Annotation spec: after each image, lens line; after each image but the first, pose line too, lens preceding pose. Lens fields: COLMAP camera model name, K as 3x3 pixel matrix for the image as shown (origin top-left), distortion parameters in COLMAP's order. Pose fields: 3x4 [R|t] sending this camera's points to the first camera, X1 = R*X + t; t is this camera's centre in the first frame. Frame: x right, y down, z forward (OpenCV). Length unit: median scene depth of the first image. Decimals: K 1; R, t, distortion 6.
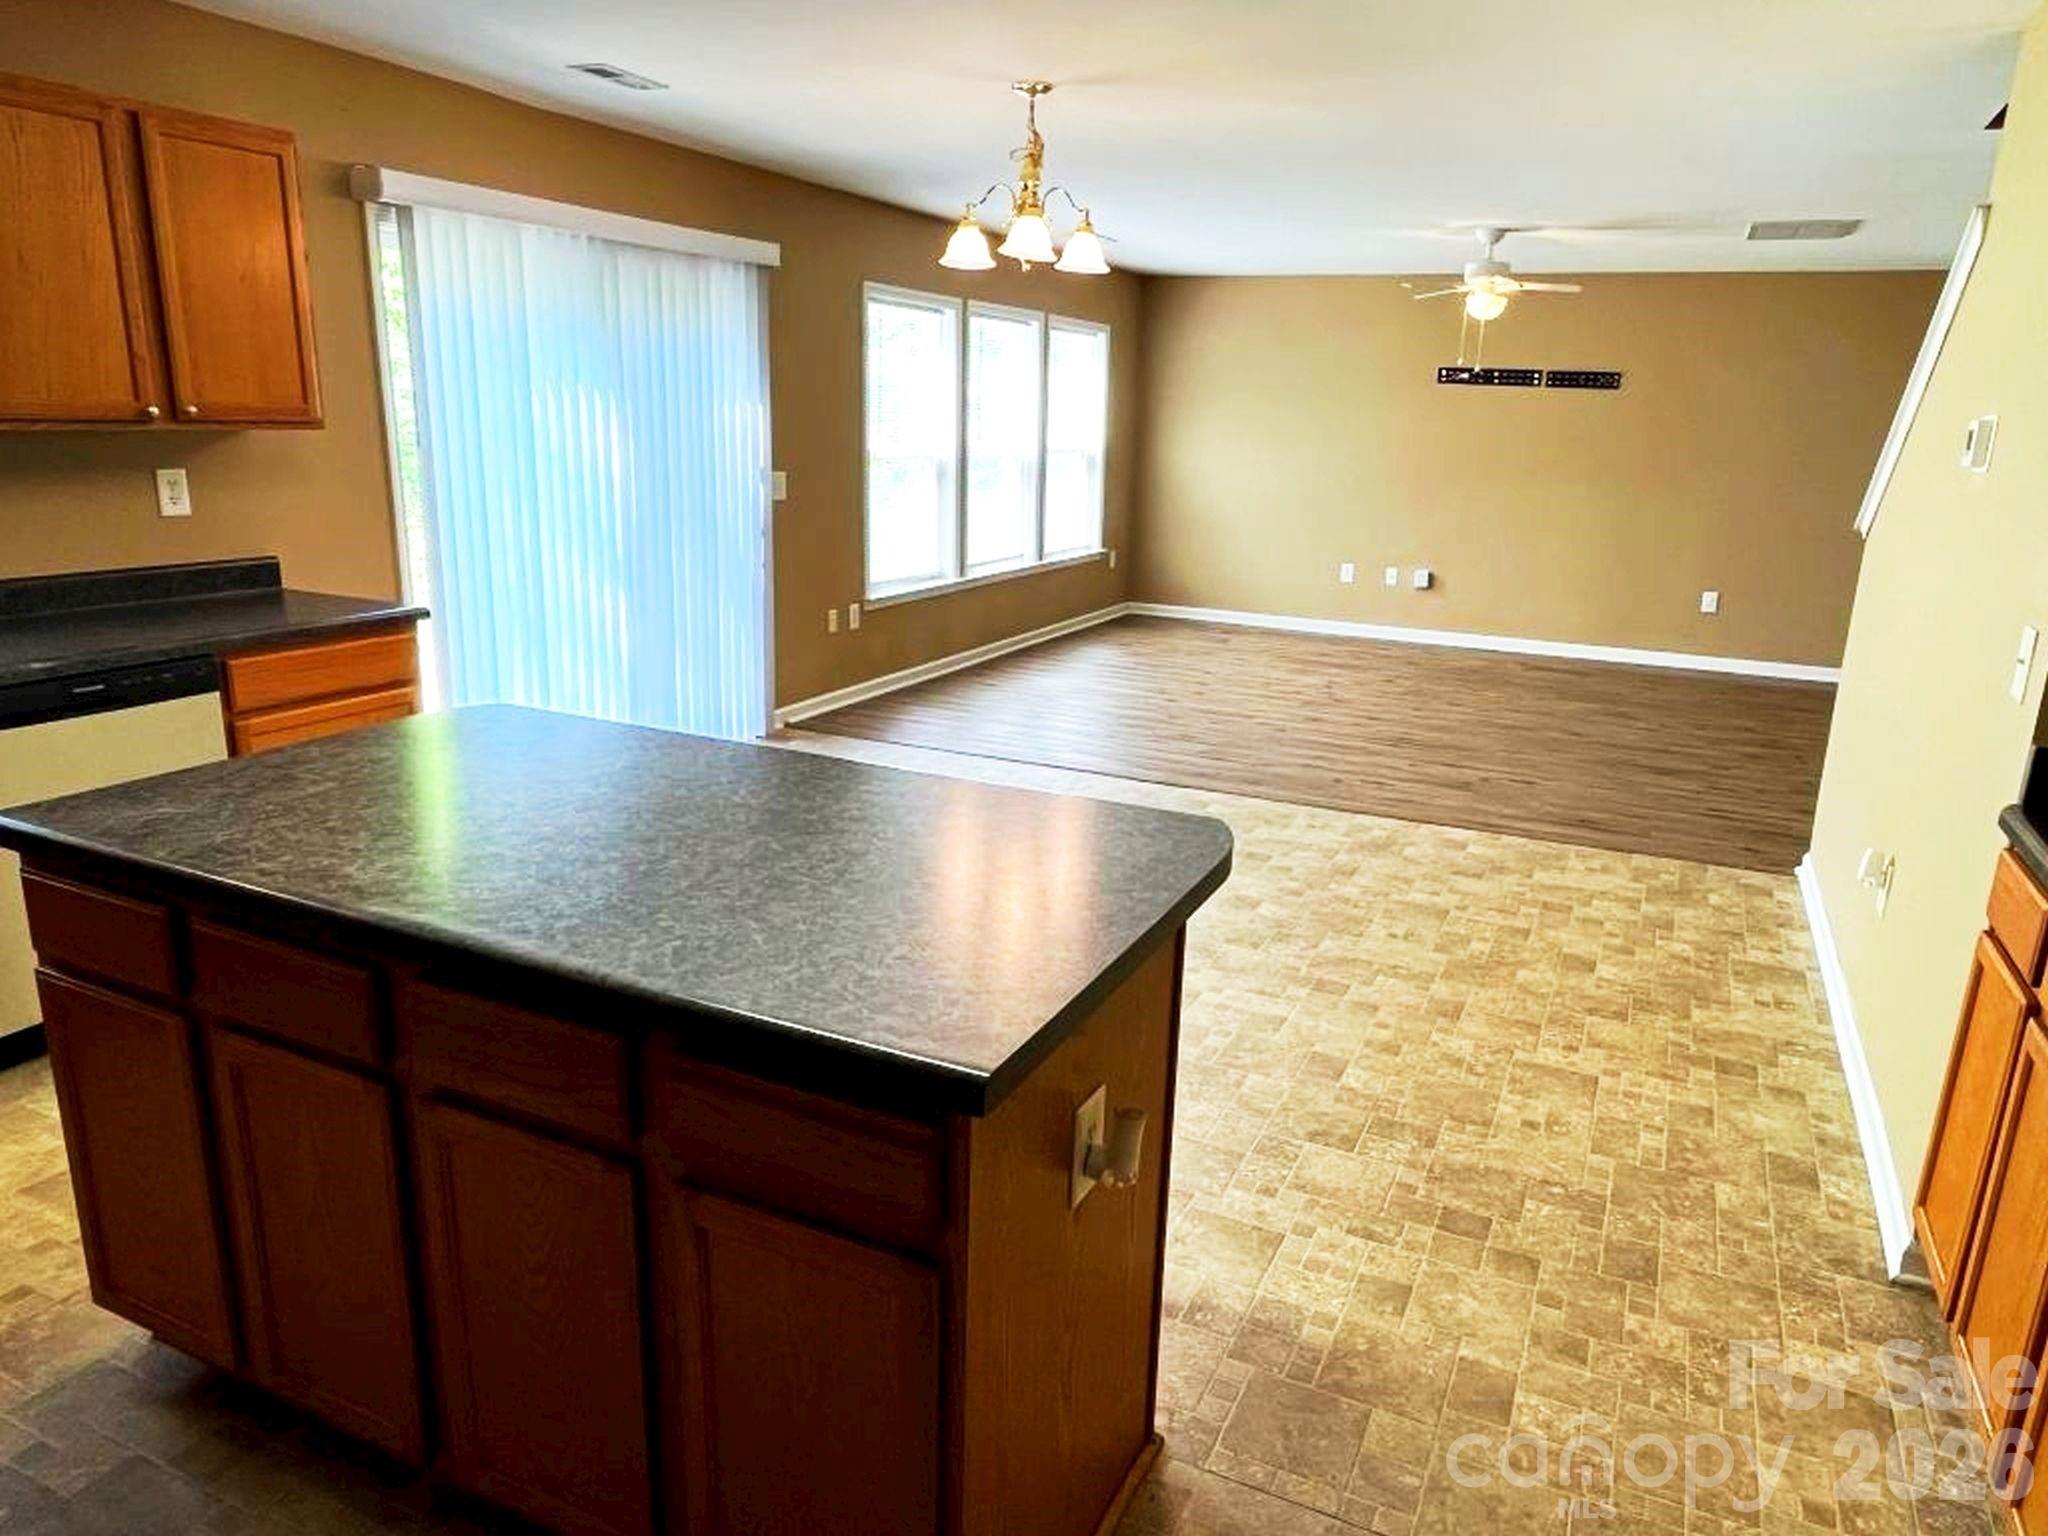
lens RADIAL K [[1349.4, 0, 1035.1], [0, 1349.4, 764.4], [0, 0, 1]] dist [-0.002265, 0.002312]
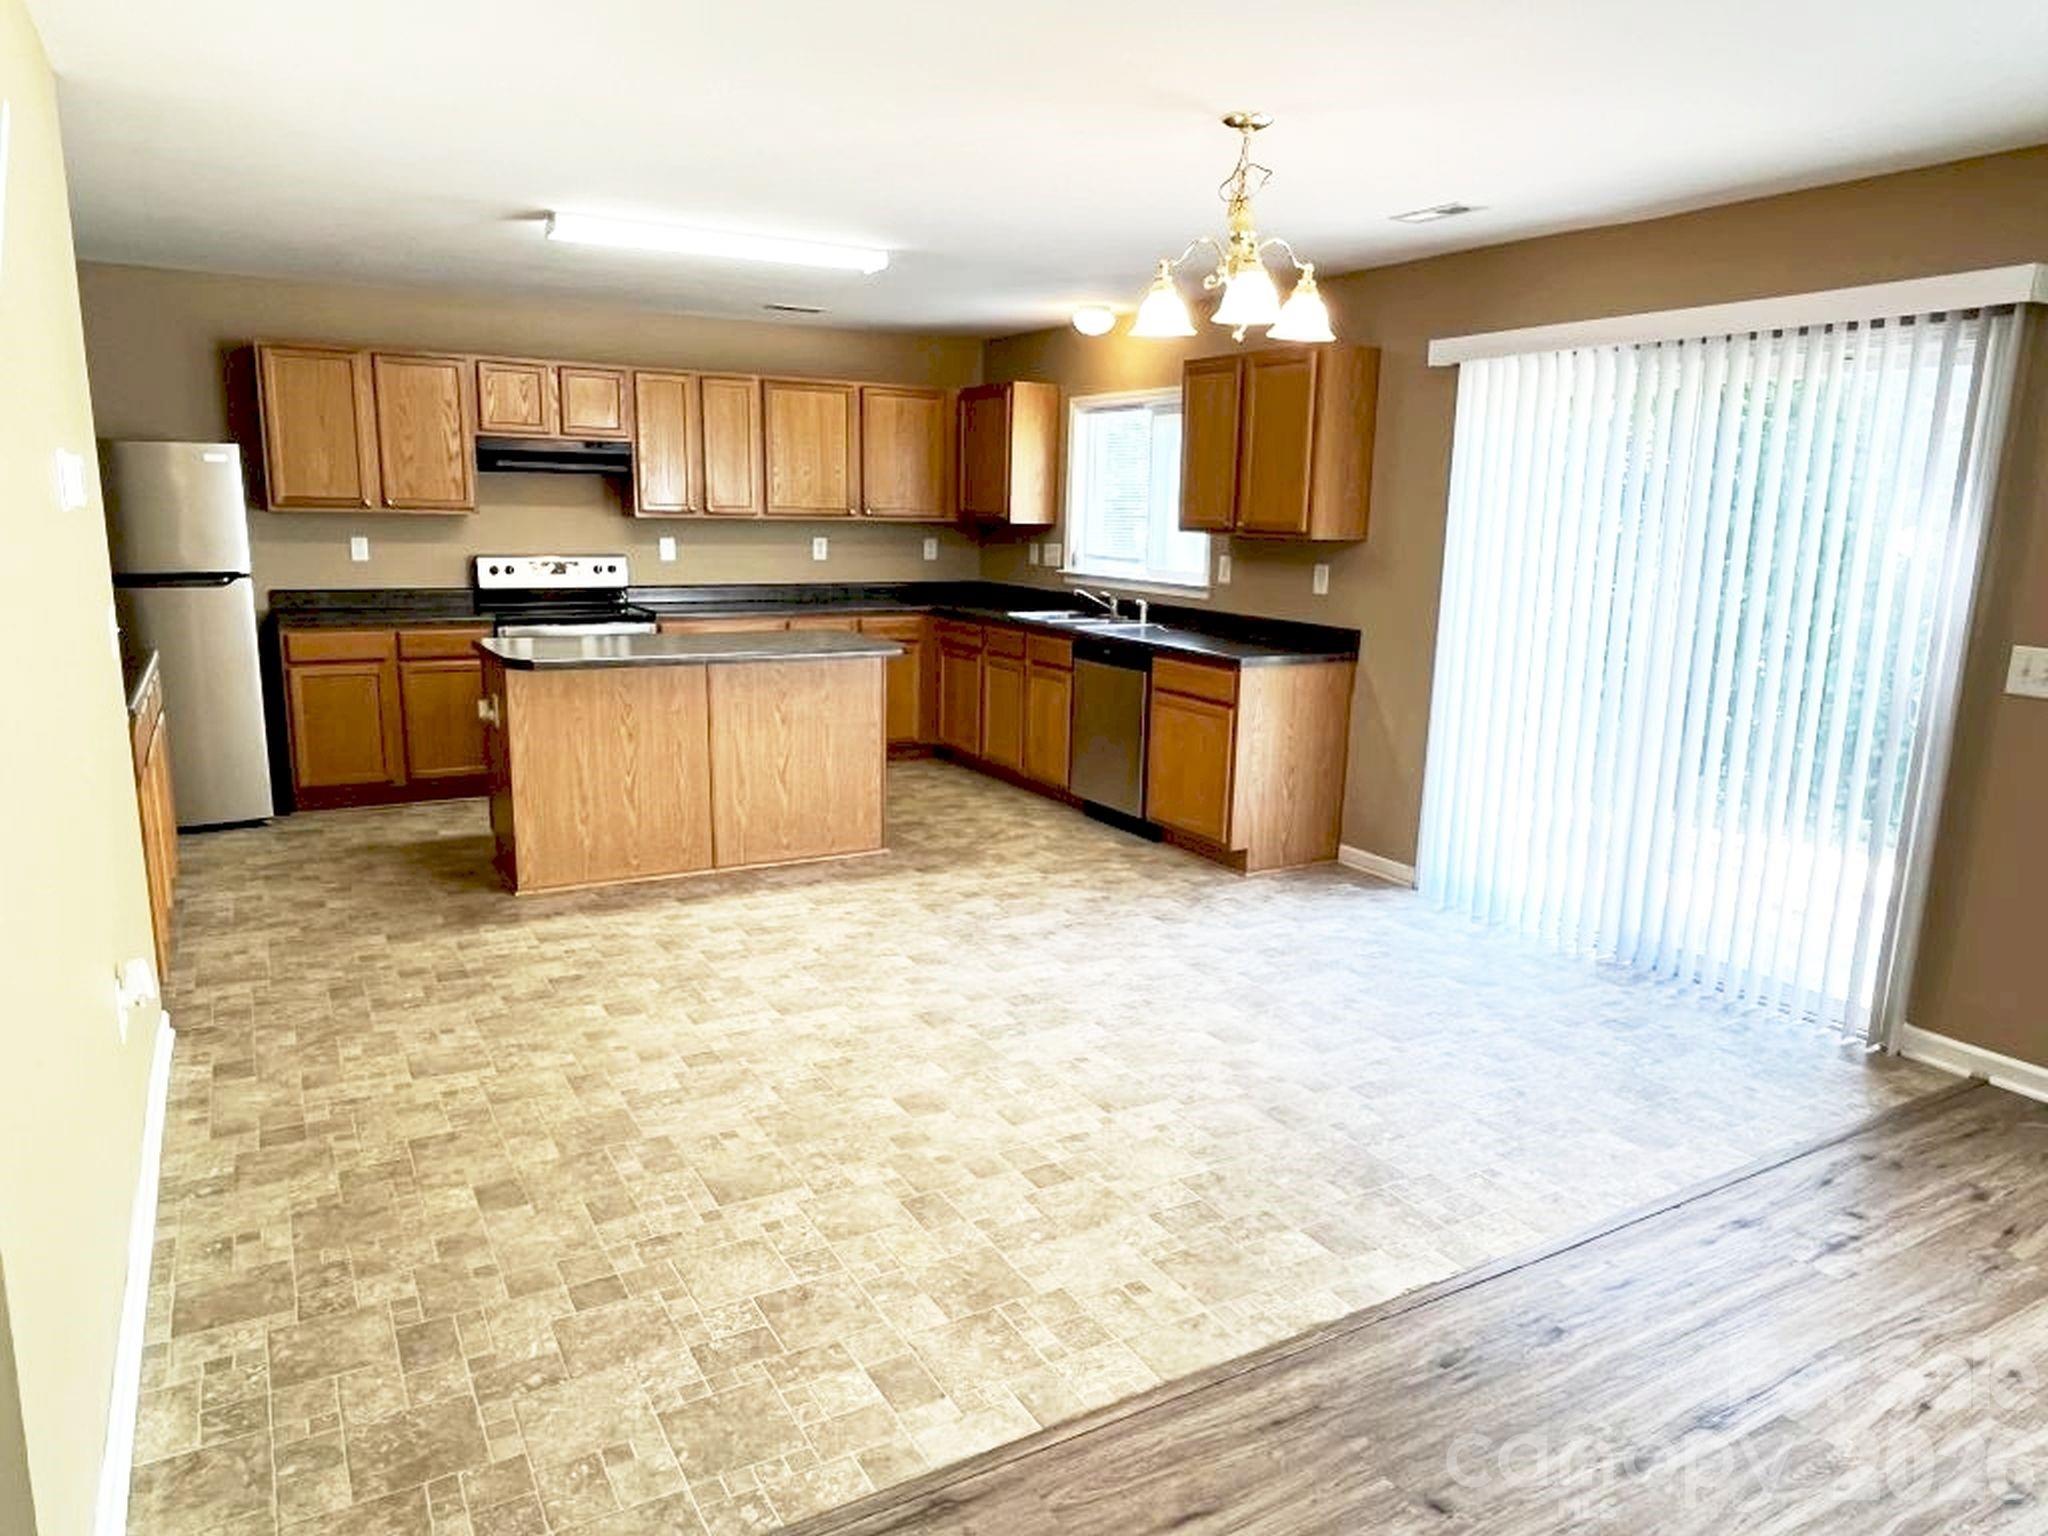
lens RADIAL K [[1349.4, 0, 1034.5], [0, 1349.4, 767.3], [0, 0, 1]] dist [-0.002265, 0.002312]
pose [[-0.561055, 0.114024, -0.819888, 0.645421], [-0.251715, 0.920063, 0.300206, -0.289381], [0.788579, 0.374810, -0.487505, 1.184088]]
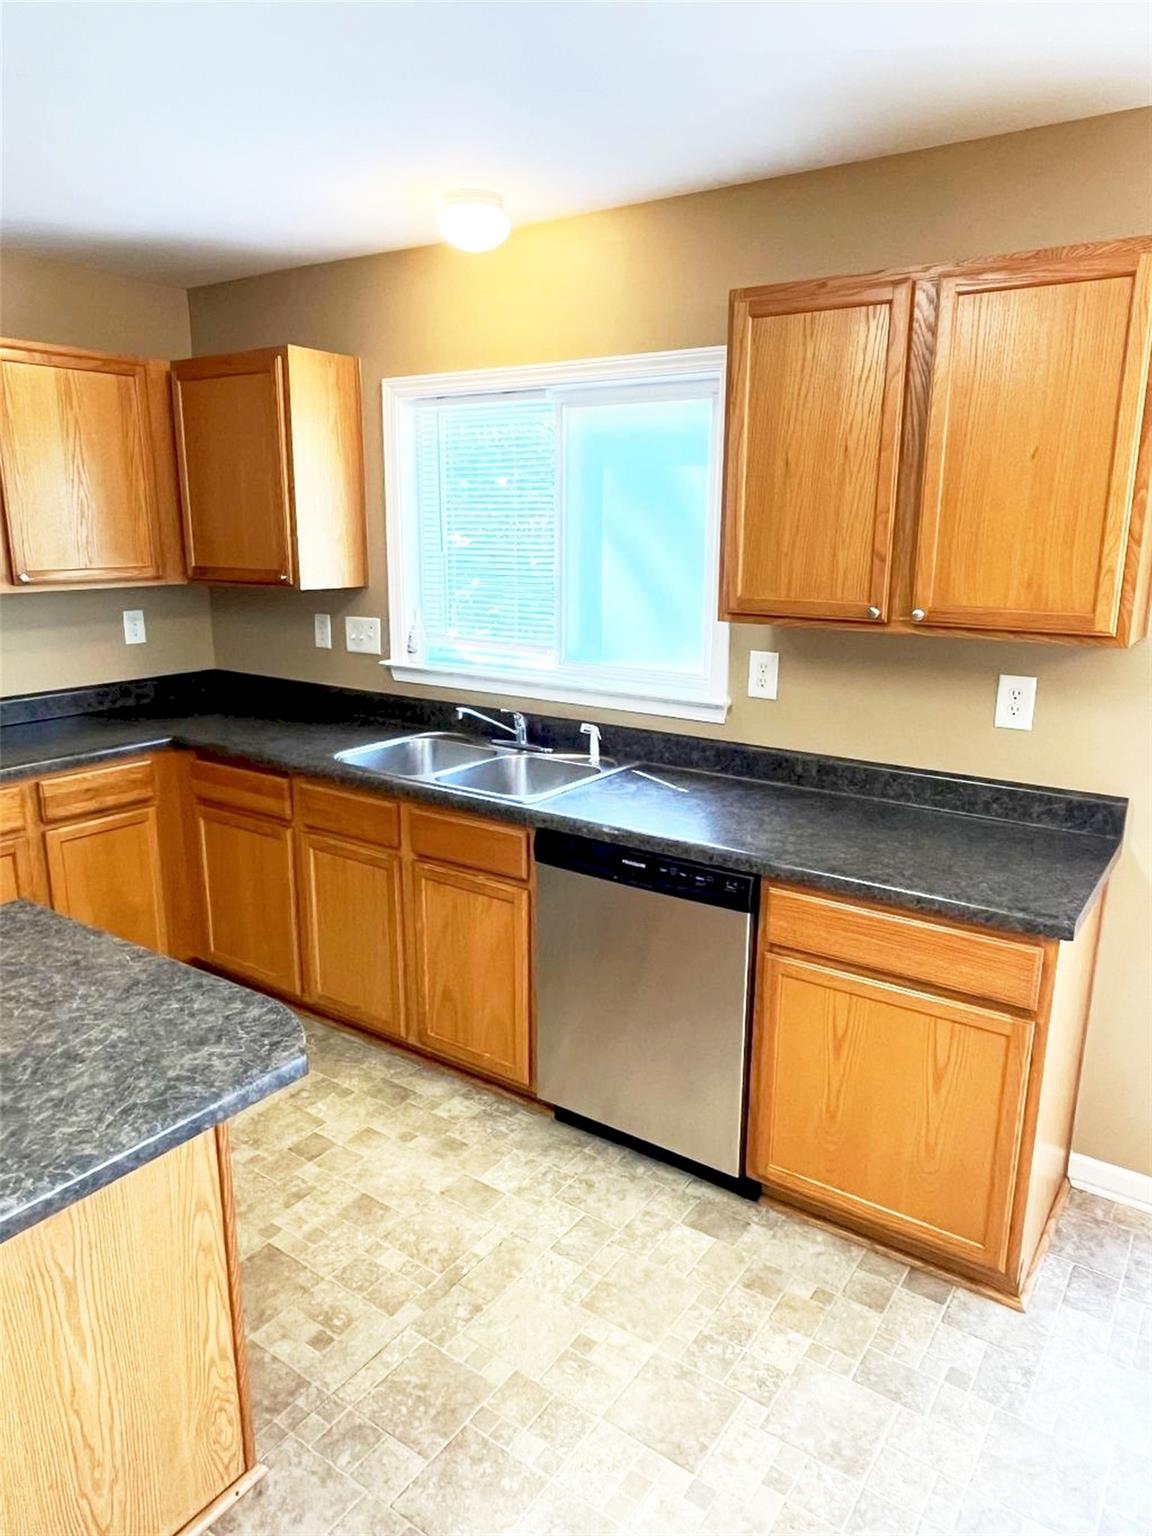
lens RADIAL K [[1012.0, 0, 590.7], [0, 1012.0, 762.0], [0, 0, 1]] dist [-0.002265, 0.002312]
pose [[-0.158034, 0.195308, -0.967926, 0.035961], [-0.267570, 0.935099, 0.232371, -0.181999], [0.950490, 0.295710, -0.095519, 0.606358]]
